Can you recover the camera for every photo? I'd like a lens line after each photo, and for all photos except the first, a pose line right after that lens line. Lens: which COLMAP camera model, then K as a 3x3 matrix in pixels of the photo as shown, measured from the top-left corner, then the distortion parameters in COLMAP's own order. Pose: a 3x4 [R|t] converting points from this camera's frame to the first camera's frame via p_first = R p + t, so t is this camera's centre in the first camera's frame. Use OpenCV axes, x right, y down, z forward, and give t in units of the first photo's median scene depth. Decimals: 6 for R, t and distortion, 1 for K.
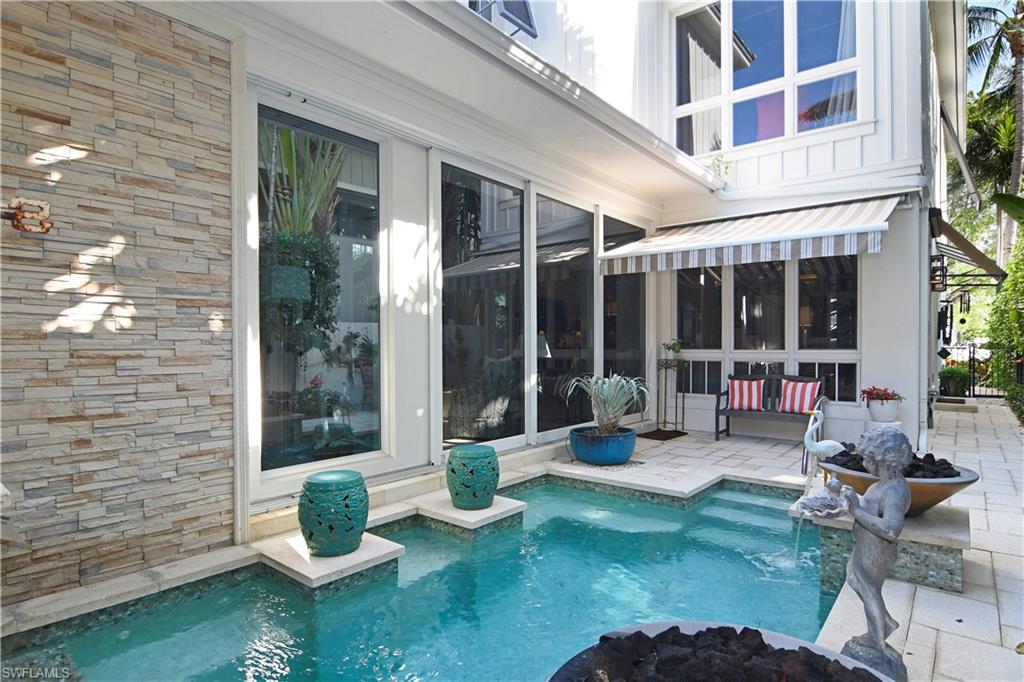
lens RADIAL K [[551.3, 0, 513.2], [0, 551.3, 351.7], [0, 0, 1]] dist [-0.000862, -0.000285]
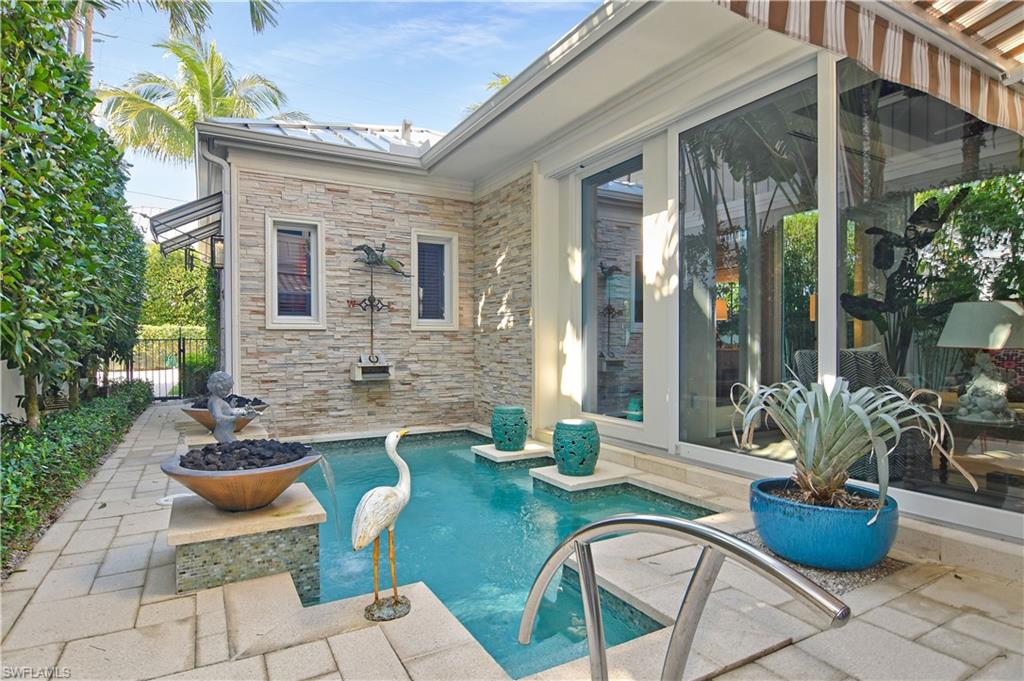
lens RADIAL K [[555.0, 0, 512.2], [0, 555.0, 341.2], [0, 0, 1]] dist [-0.020847, -0.000166]
pose [[-0.360536, 0.003961, -0.932737, 1.063181], [0.002257, 0.999992, 0.003374, 0.009107], [0.932743, -0.000888, -0.360542, 1.340443]]
